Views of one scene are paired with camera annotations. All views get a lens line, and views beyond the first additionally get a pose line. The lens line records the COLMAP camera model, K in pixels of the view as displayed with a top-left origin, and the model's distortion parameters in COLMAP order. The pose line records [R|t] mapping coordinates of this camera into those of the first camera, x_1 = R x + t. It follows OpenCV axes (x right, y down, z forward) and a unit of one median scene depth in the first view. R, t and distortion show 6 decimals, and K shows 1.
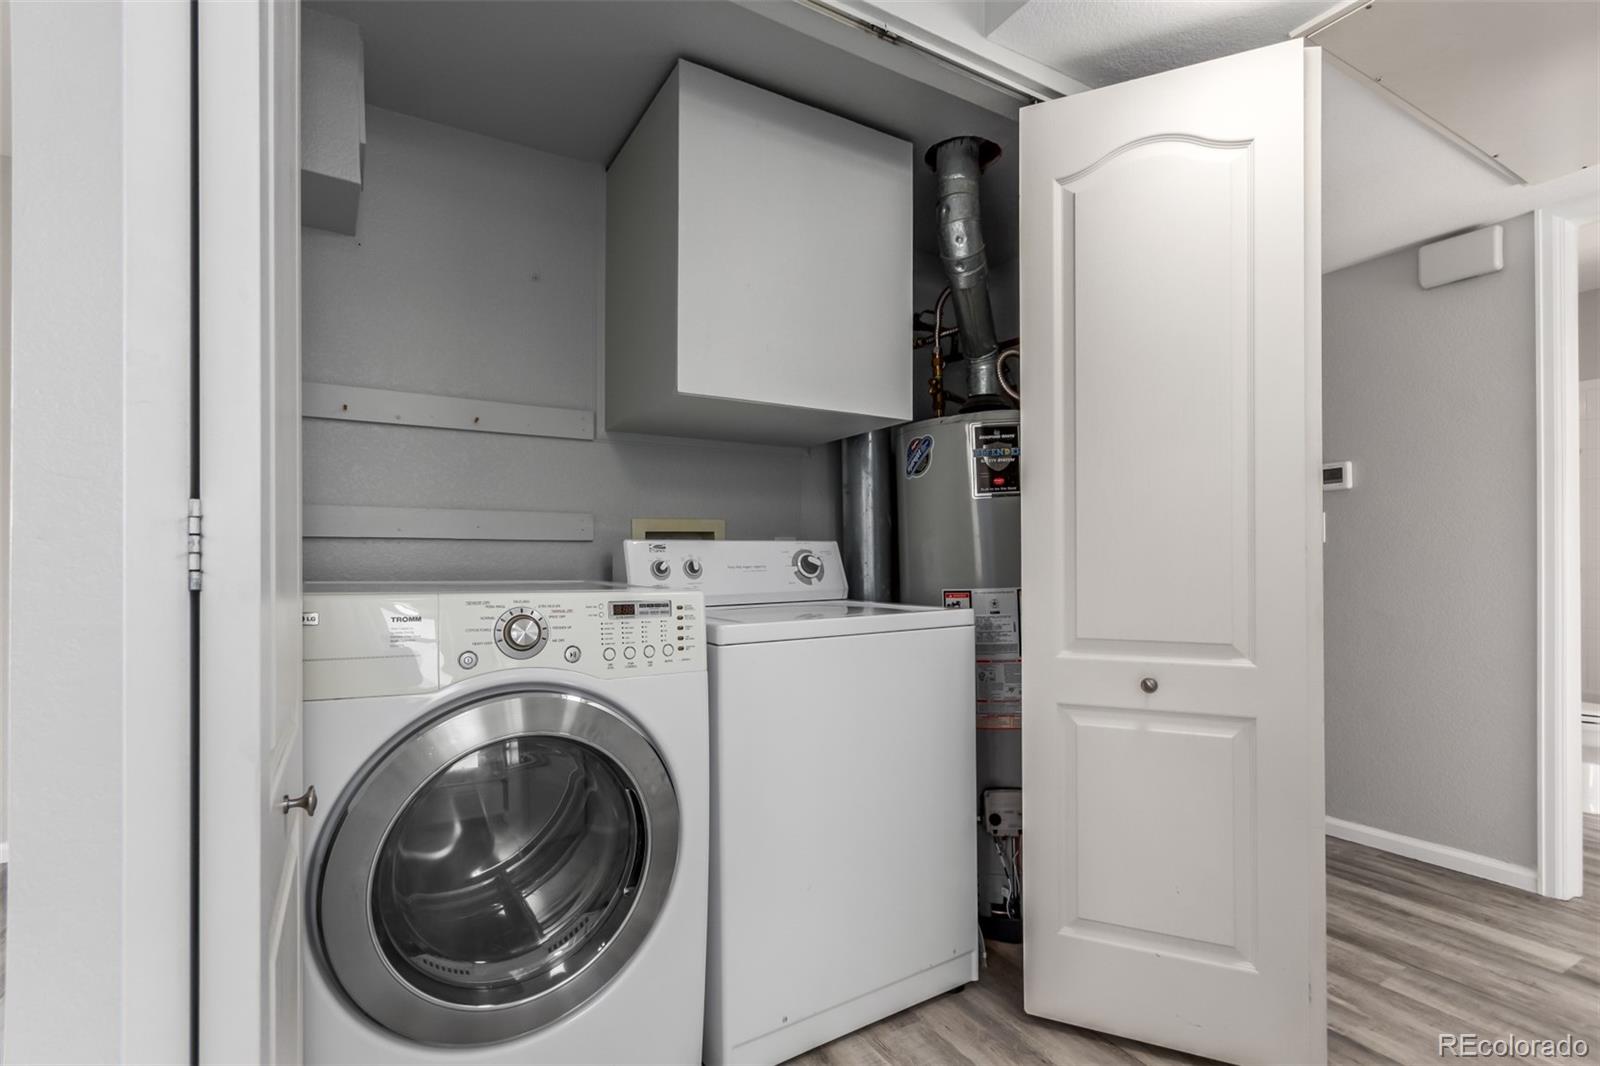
lens RADIAL K [[759.0, 0, 797.9], [0, 759.0, 540.2], [0, 0, 1]] dist [0.000866, 0.000452]
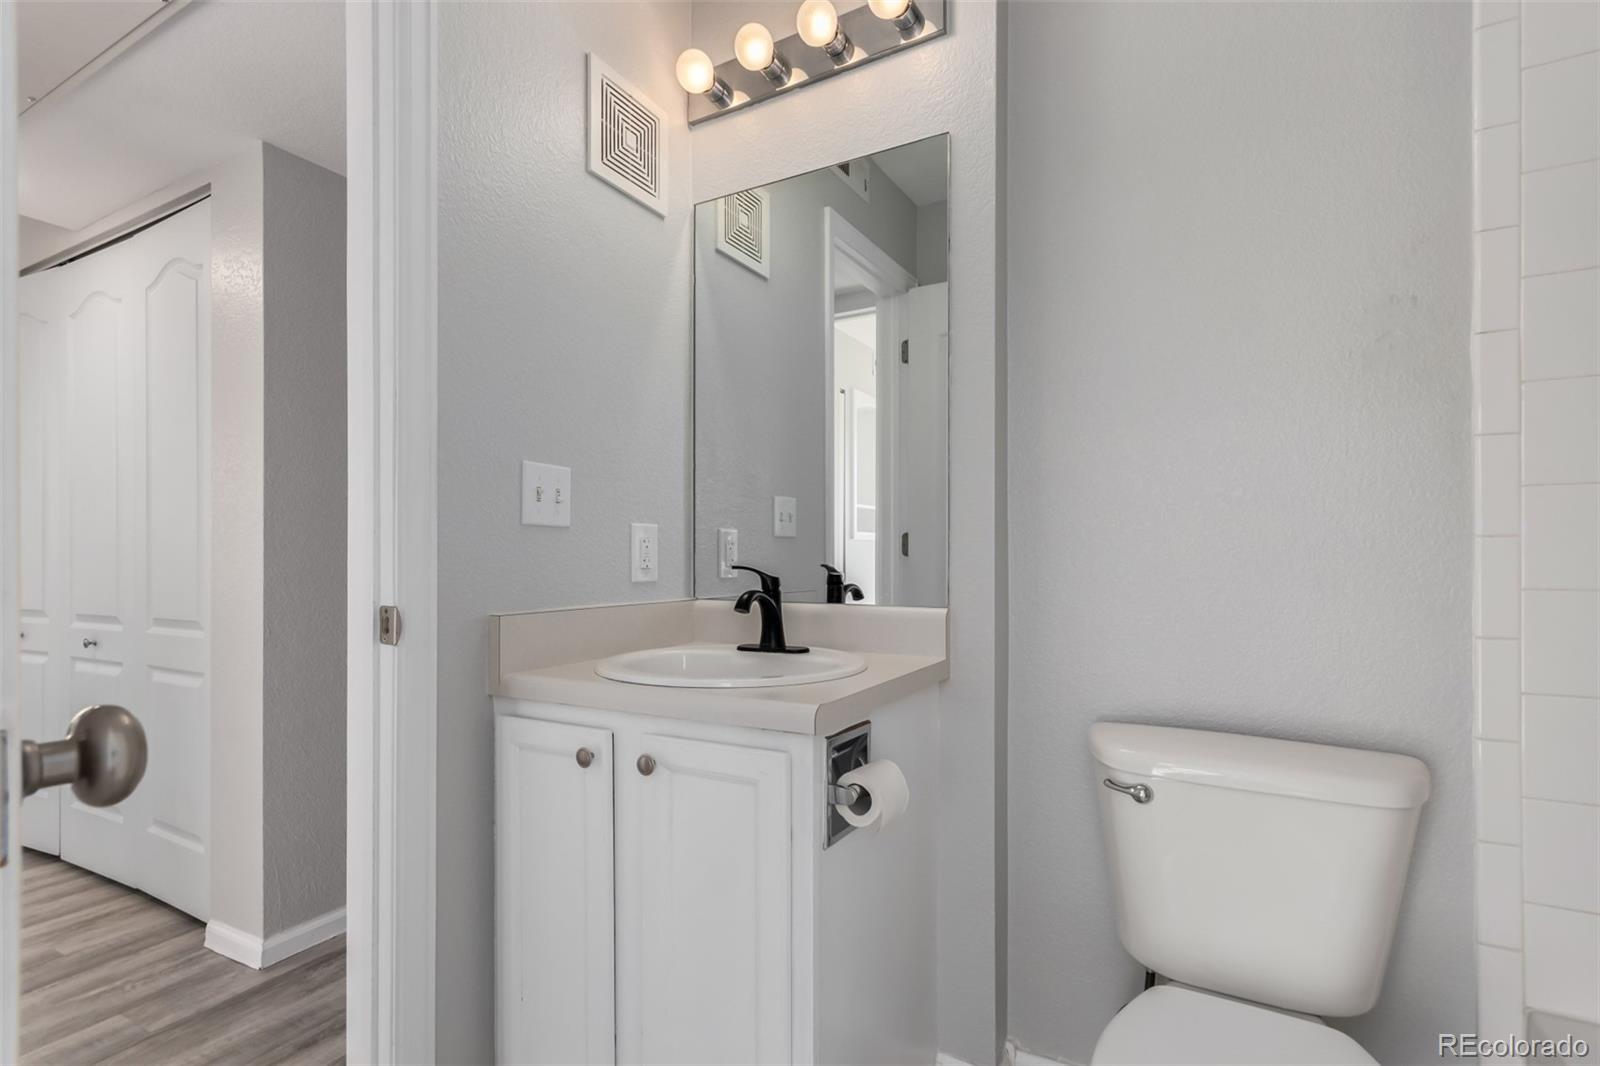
lens RADIAL K [[759.0, 0, 798.0], [0, 759.0, 537.9], [0, 0, 1]] dist [0.000866, 0.000452]
pose [[0.510768, -0.020819, -0.859466, 1.894892], [0.008898, 0.999781, -0.018930, 0.047545], [0.859672, 0.002021, 0.510842, 1.190776]]
